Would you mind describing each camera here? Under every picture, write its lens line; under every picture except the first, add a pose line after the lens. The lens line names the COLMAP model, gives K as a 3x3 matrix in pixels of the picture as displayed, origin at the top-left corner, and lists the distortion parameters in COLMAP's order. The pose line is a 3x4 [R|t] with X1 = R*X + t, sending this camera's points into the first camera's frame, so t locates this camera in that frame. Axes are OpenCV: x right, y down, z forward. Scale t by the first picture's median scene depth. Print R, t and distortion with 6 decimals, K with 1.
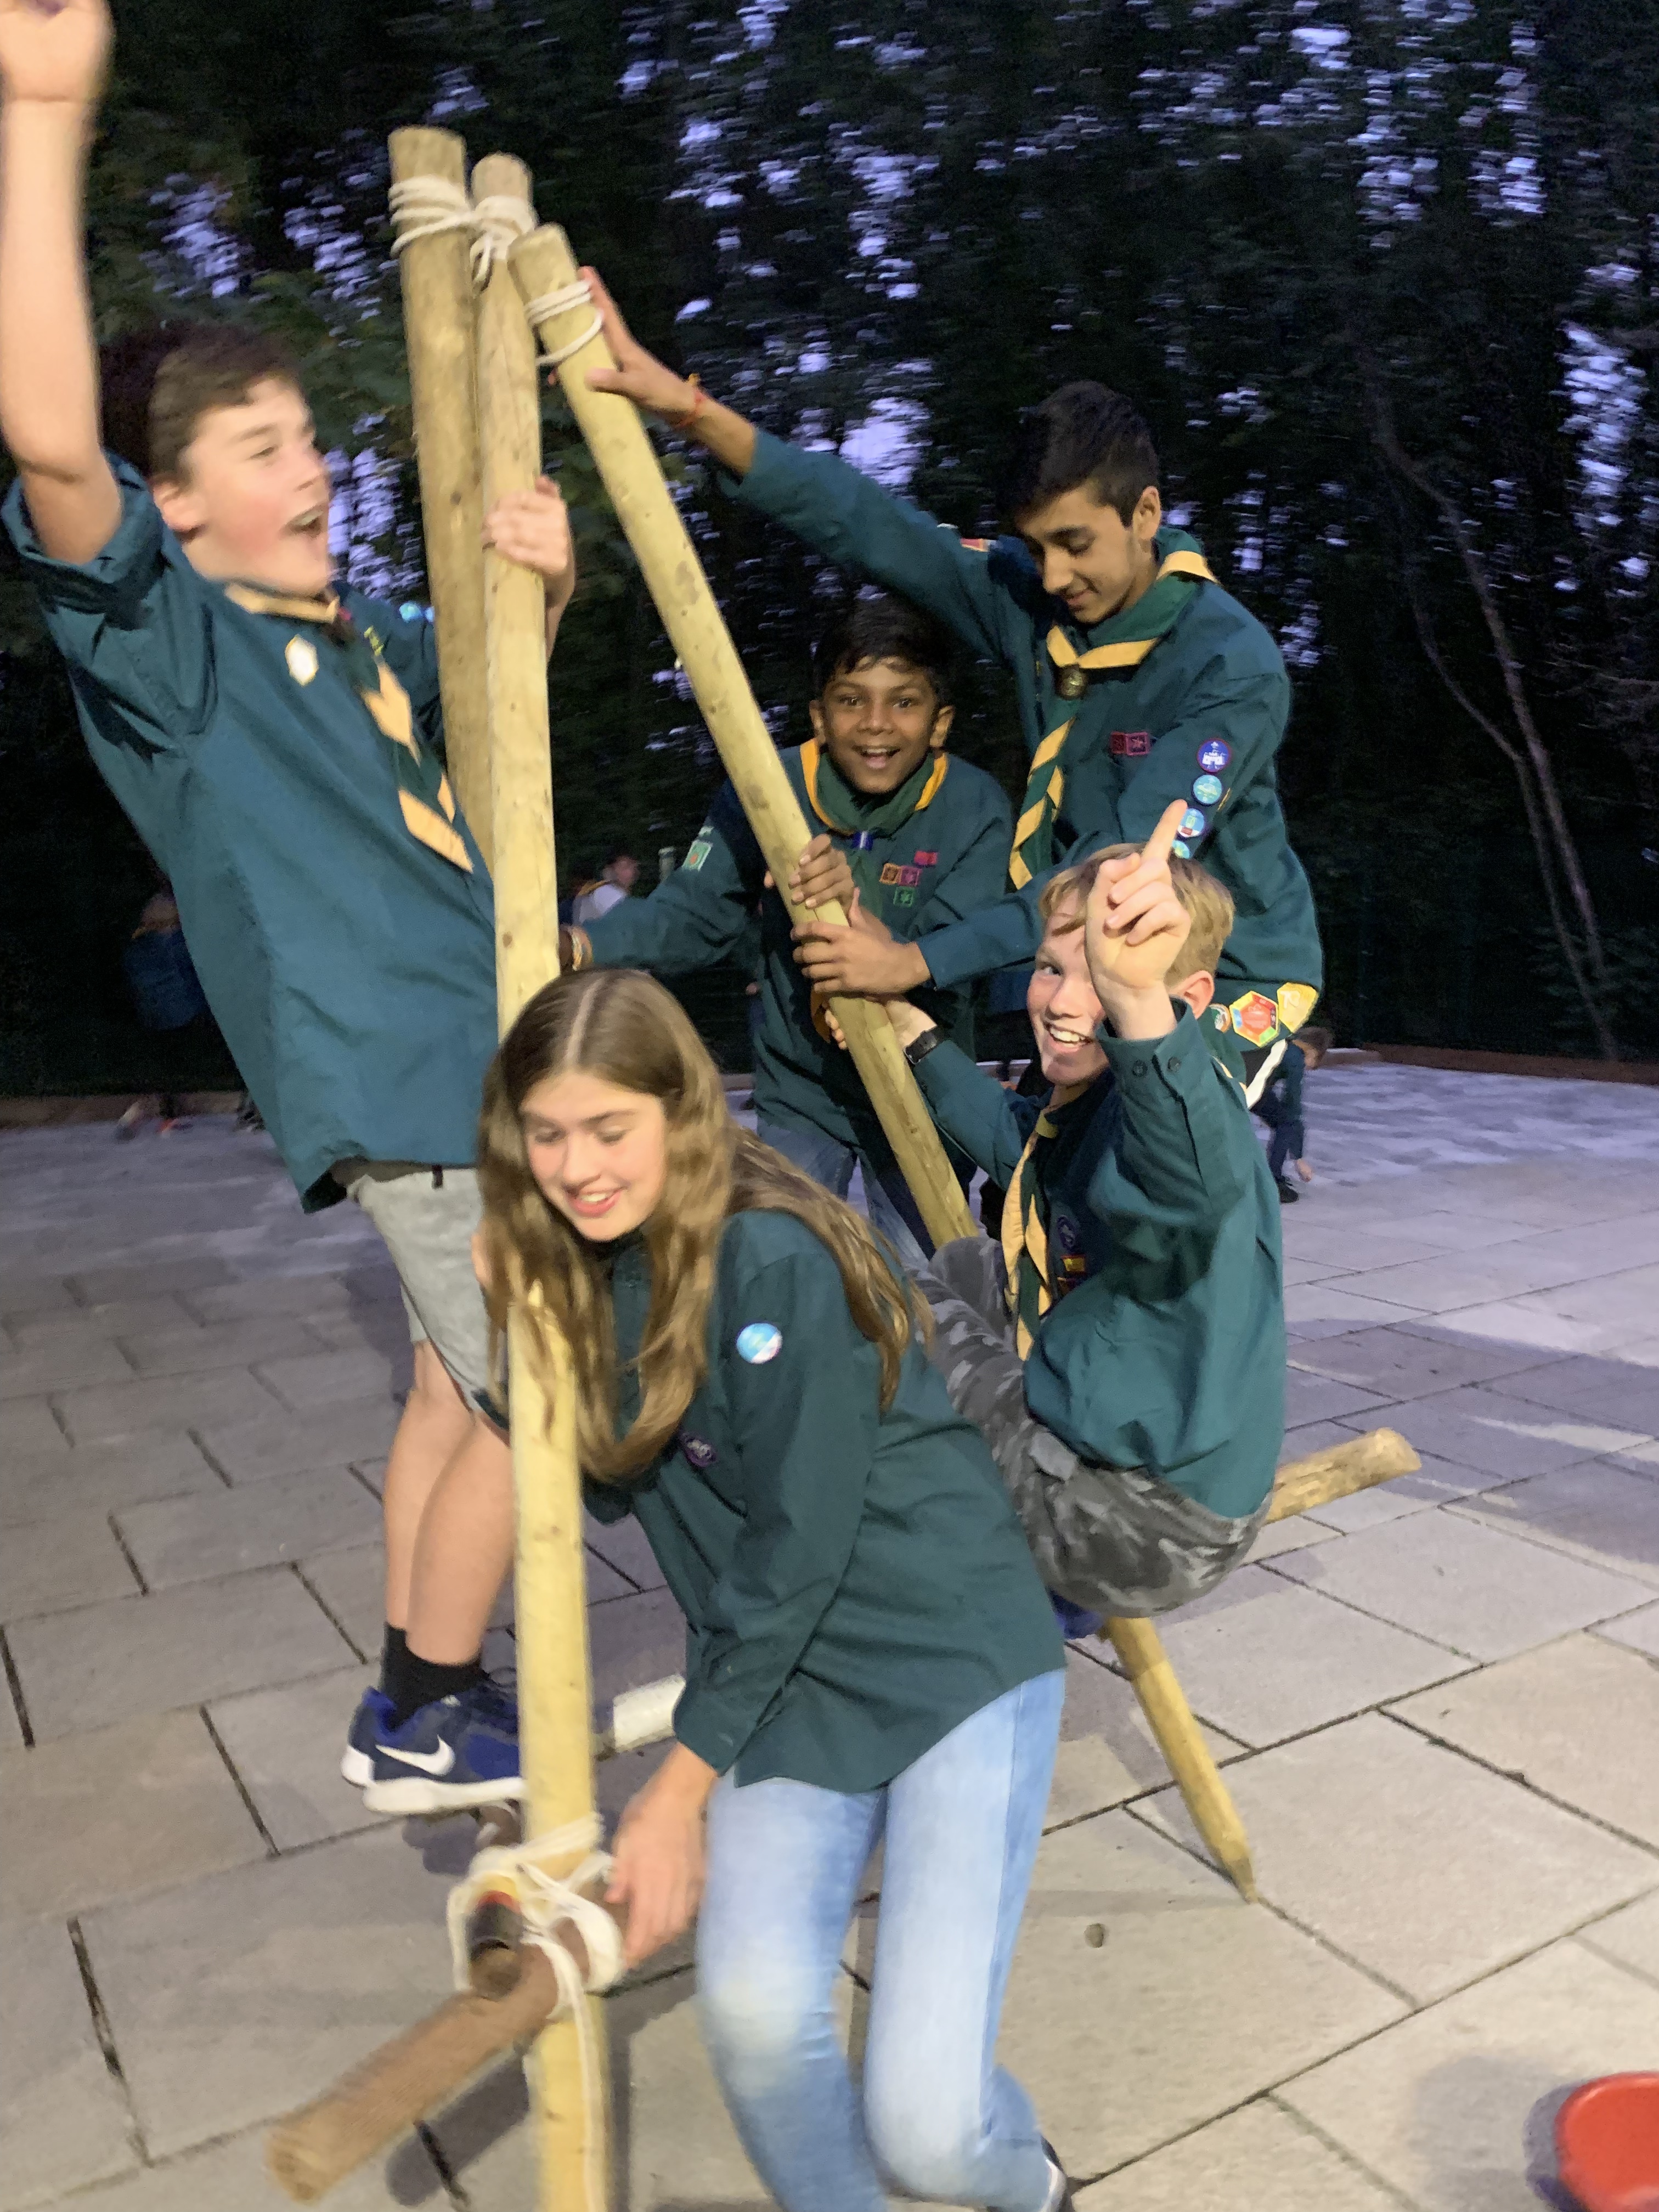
lens RADIAL K [[1691.3, 0, 812.8], [0, 1691.3, 1139.0], [0, 0, 1]] dist [0.008019, -0.006750]
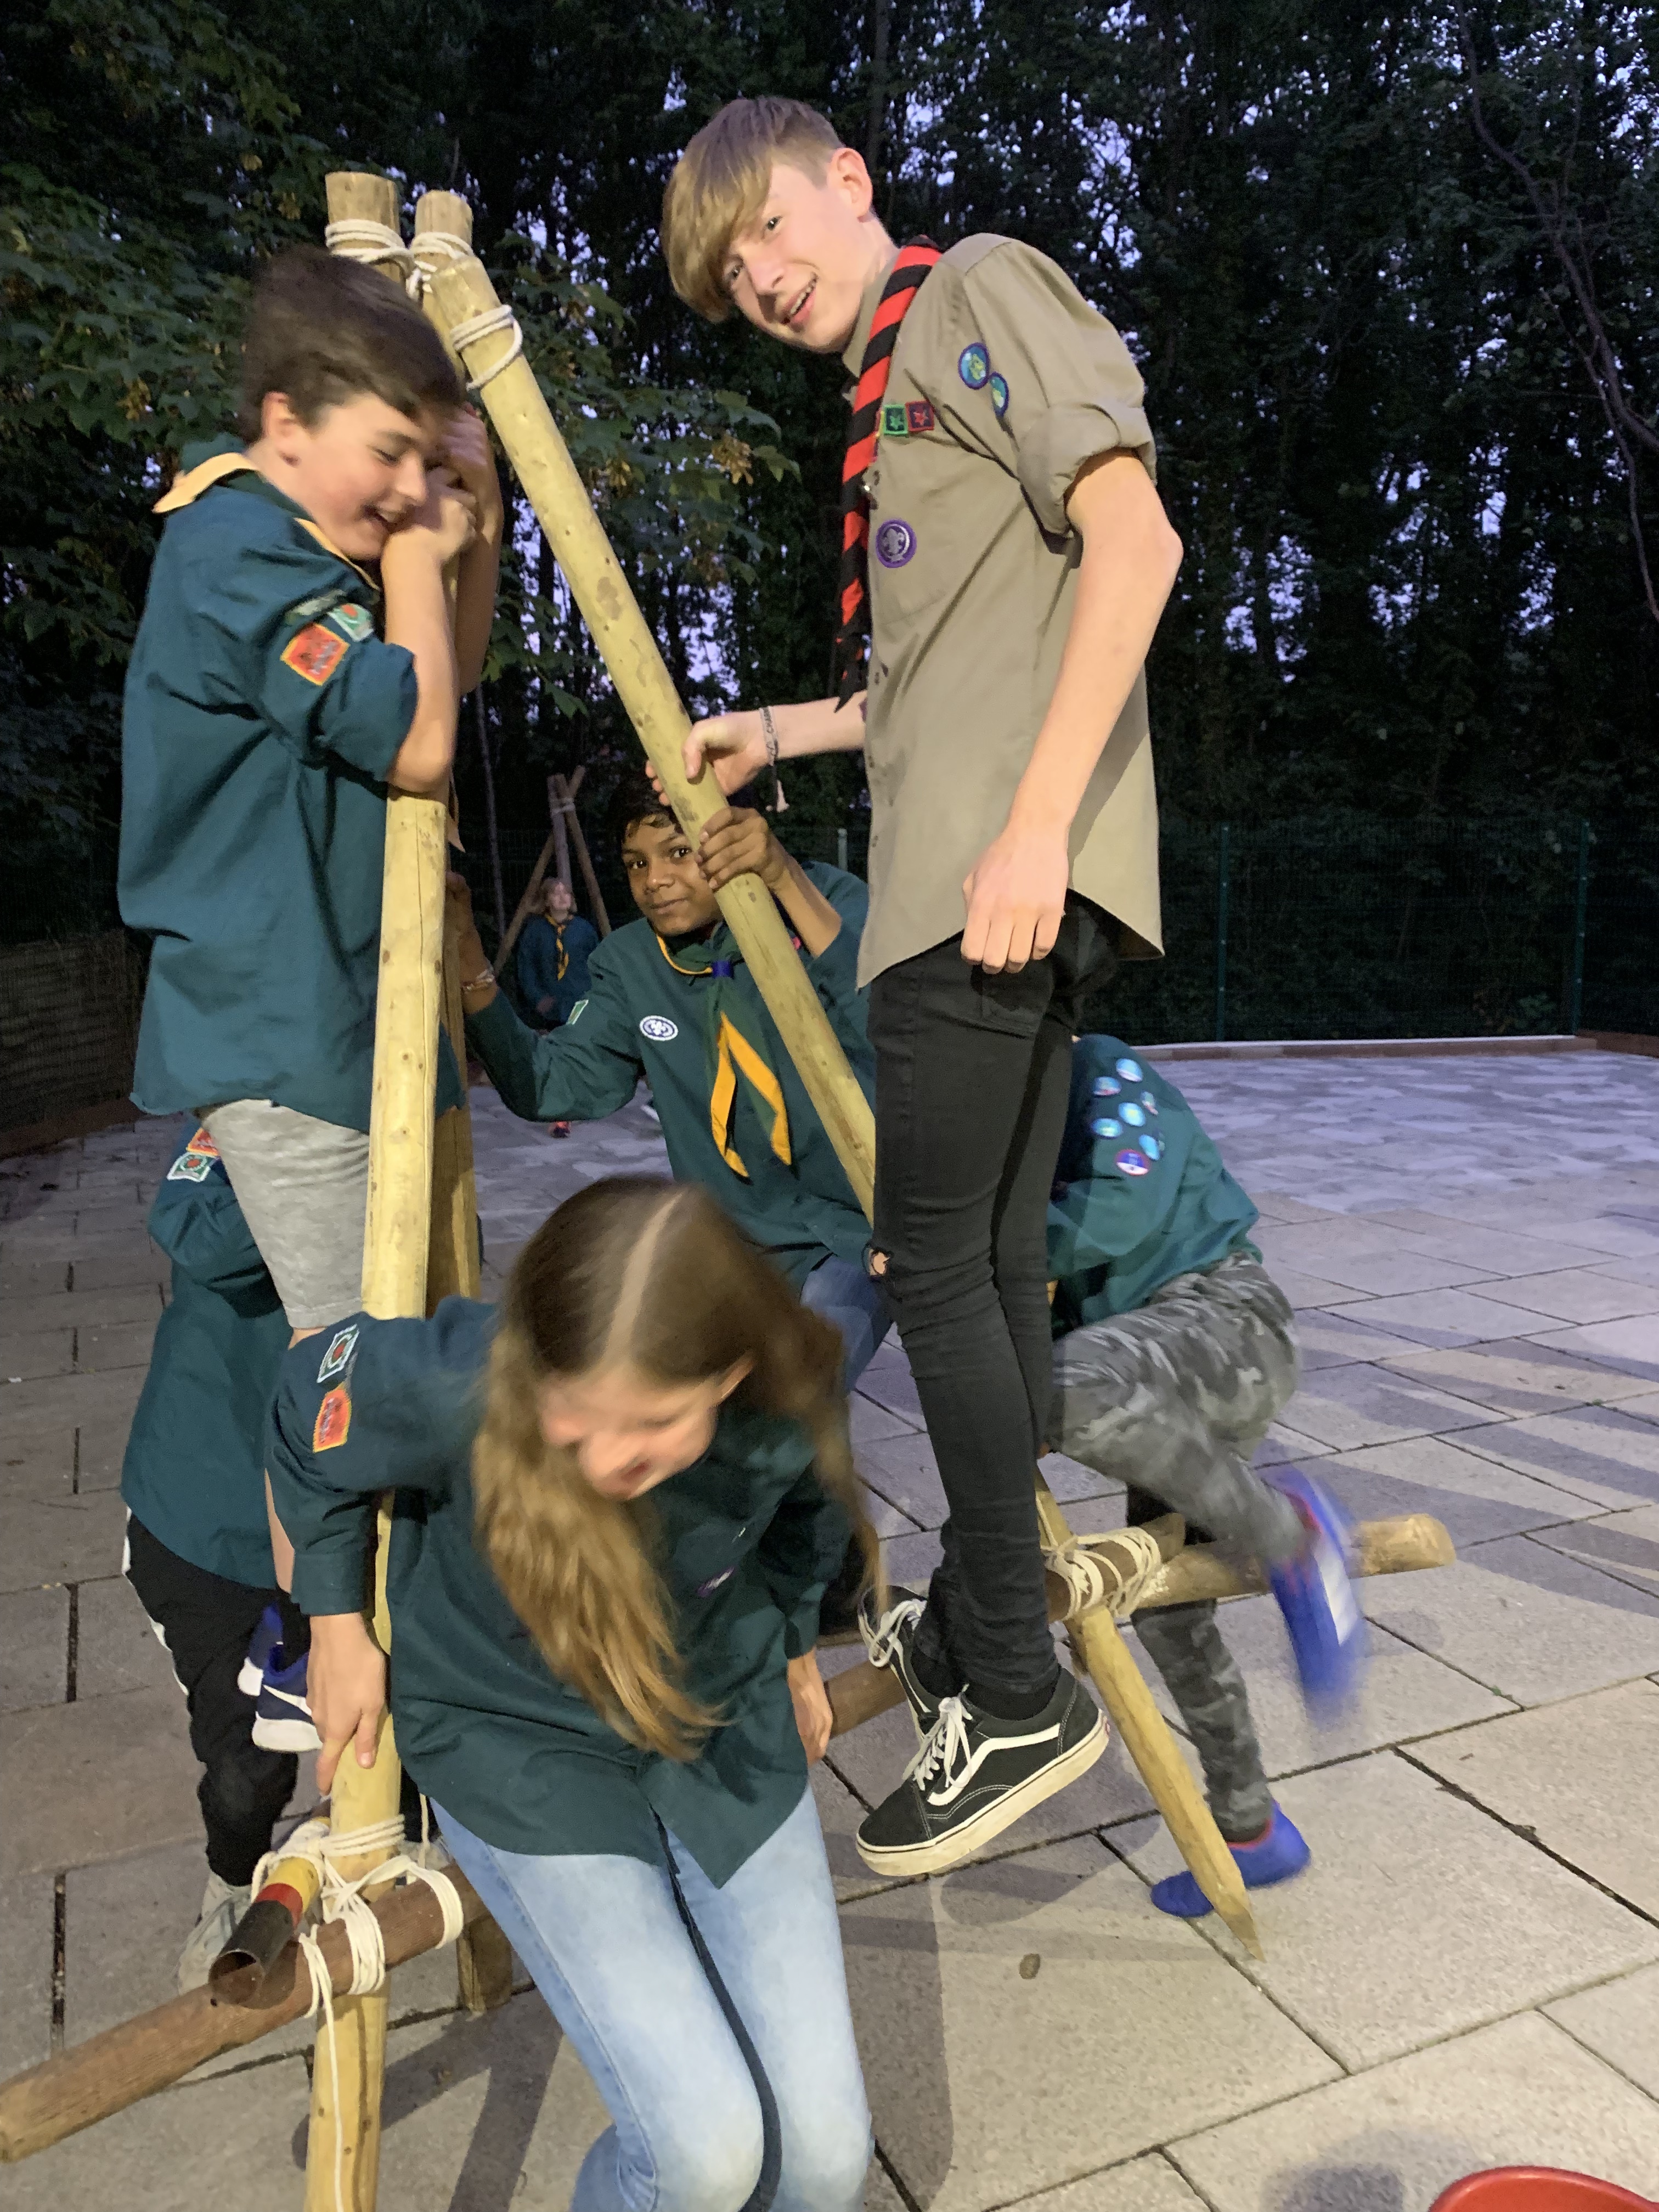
lens RADIAL K [[1697.6, 0, 829.5], [0, 1697.6, 1106.0], [0, 0, 1]] dist [0.003493, -0.000047]
pose [[0.991562, 0.016266, -0.128607, 0.170930], [-0.016906, 0.999850, -0.003885, -0.018206], [0.128525, 0.006027, 0.991688, 0.015084]]
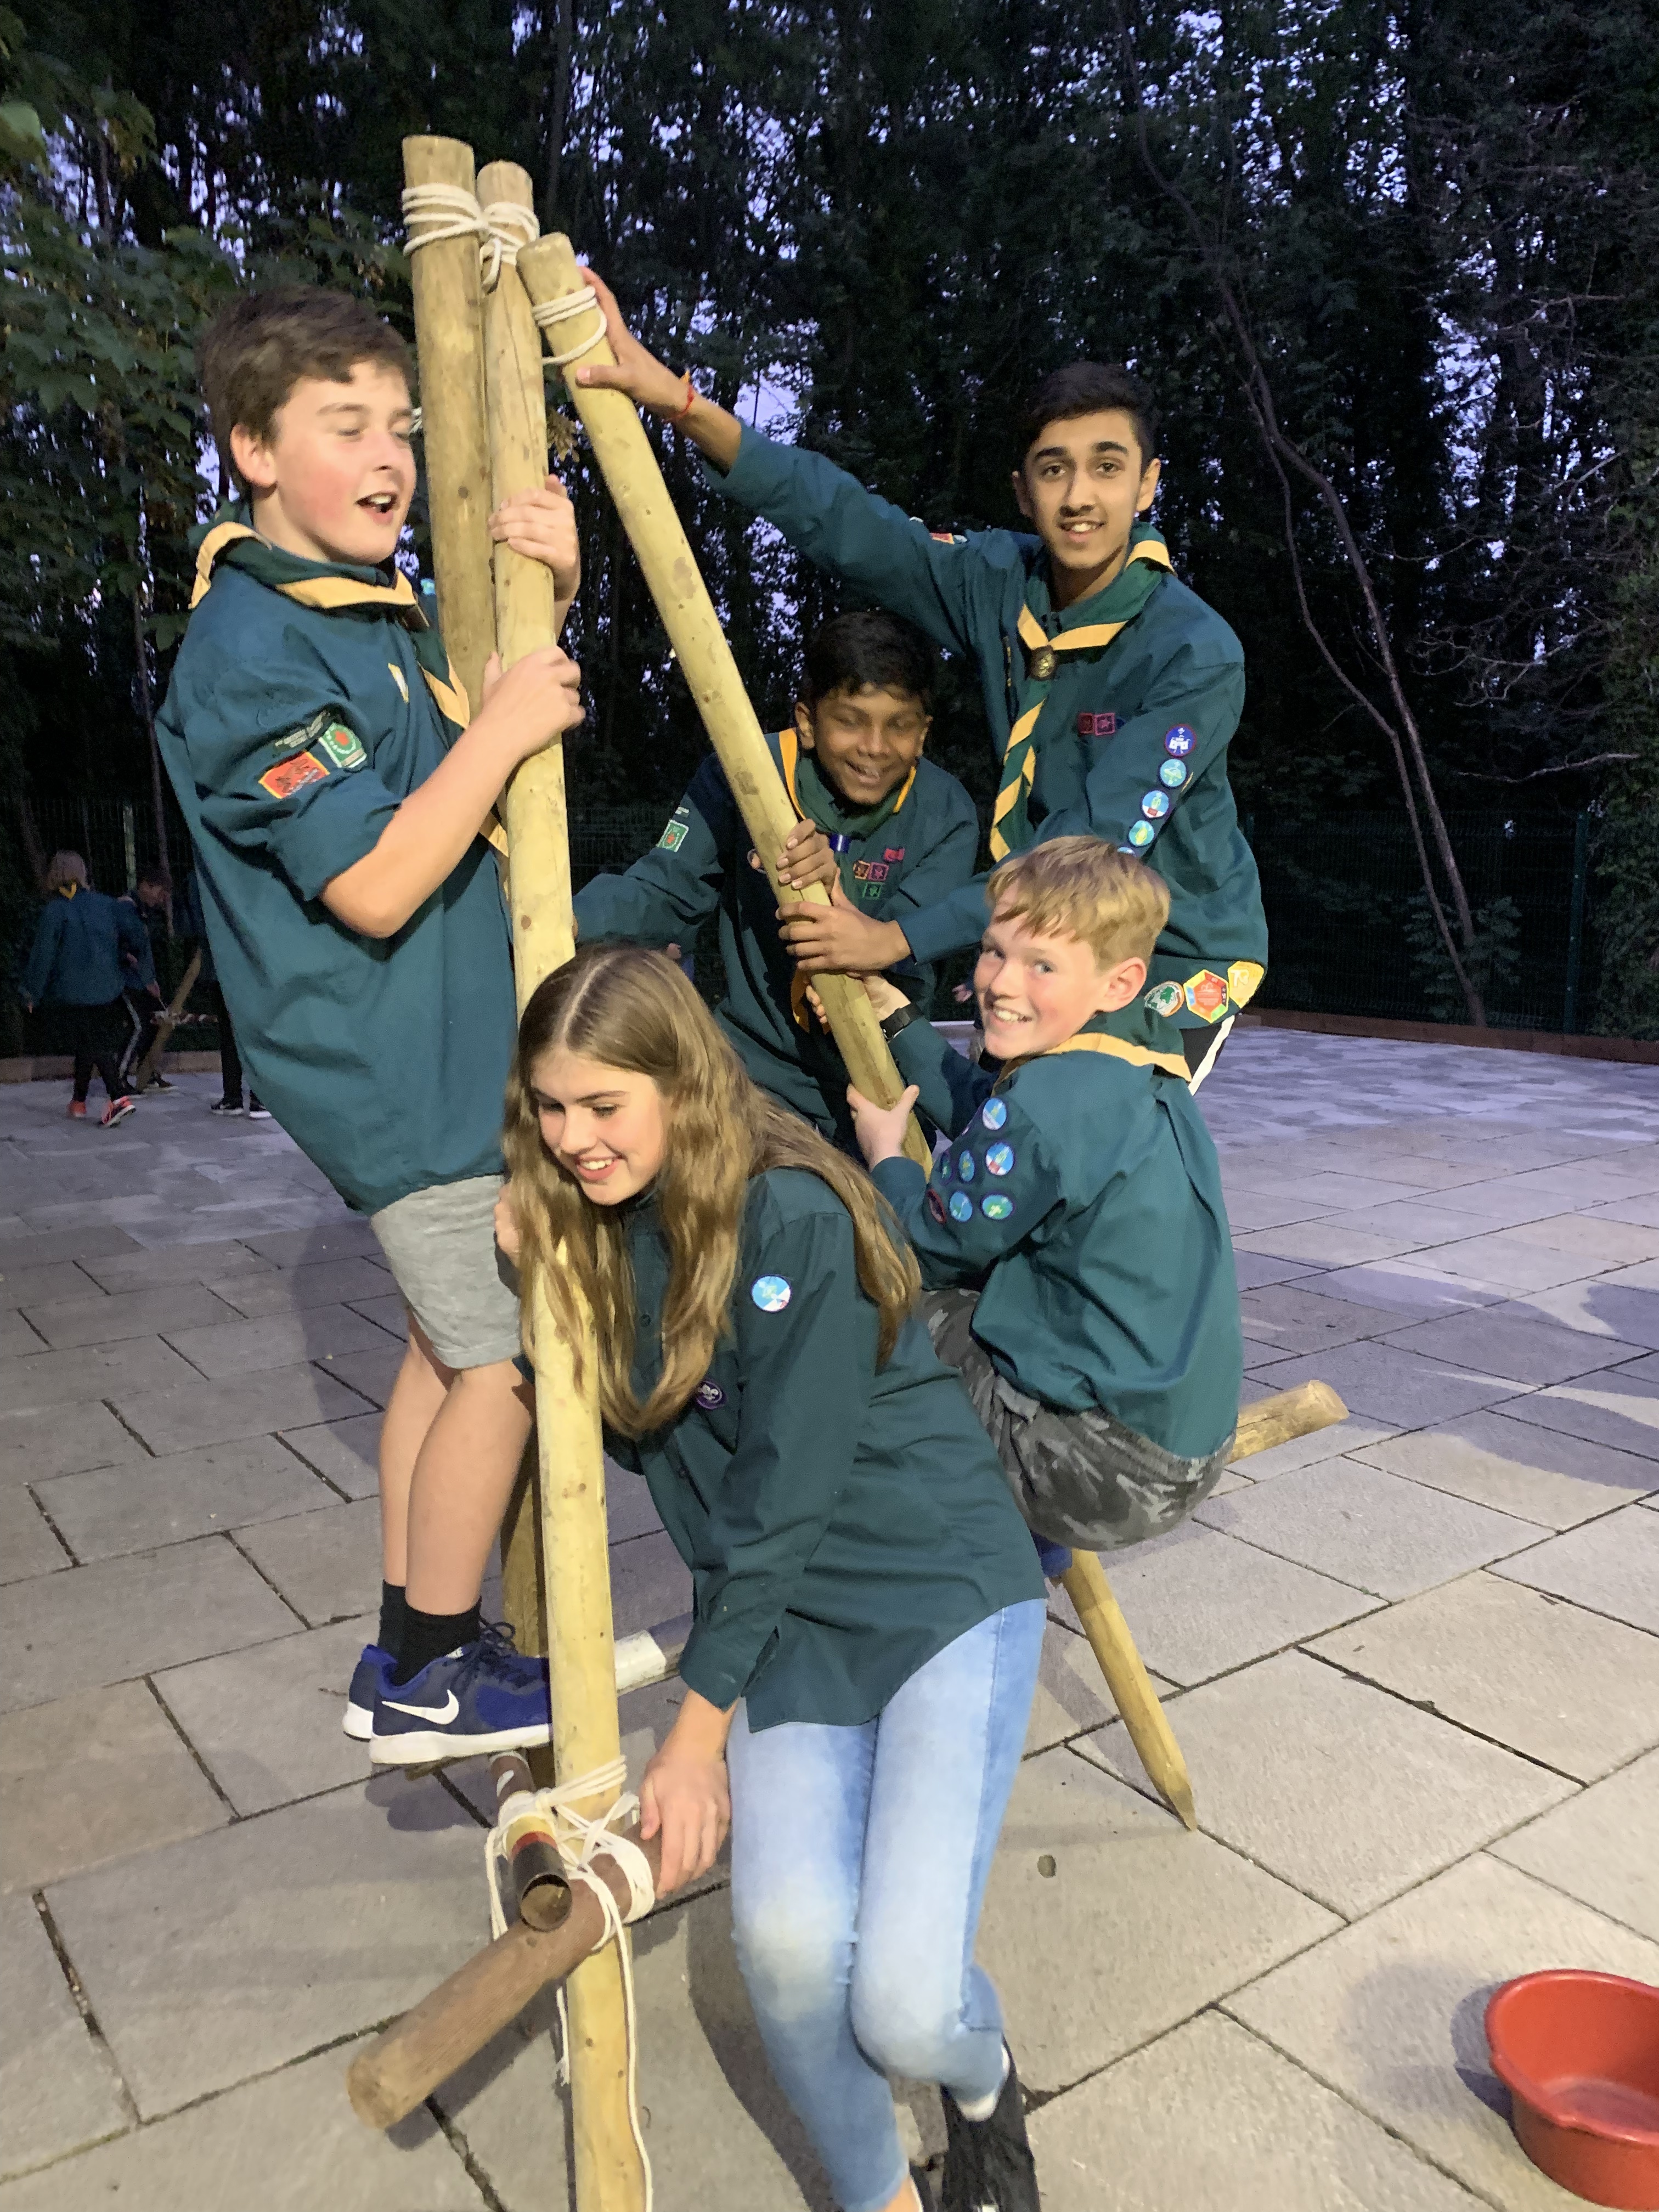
lens RADIAL K [[1697.6, 0, 829.5], [0, 1697.6, 1106.0], [0, 0, 1]] dist [0.003493, -0.000047]
pose [[0.996744, -0.001663, 0.080615, -0.051258], [0.001392, 0.999993, 0.003416, -0.004880], [-0.080620, -0.003293, 0.996739, -0.036626]]
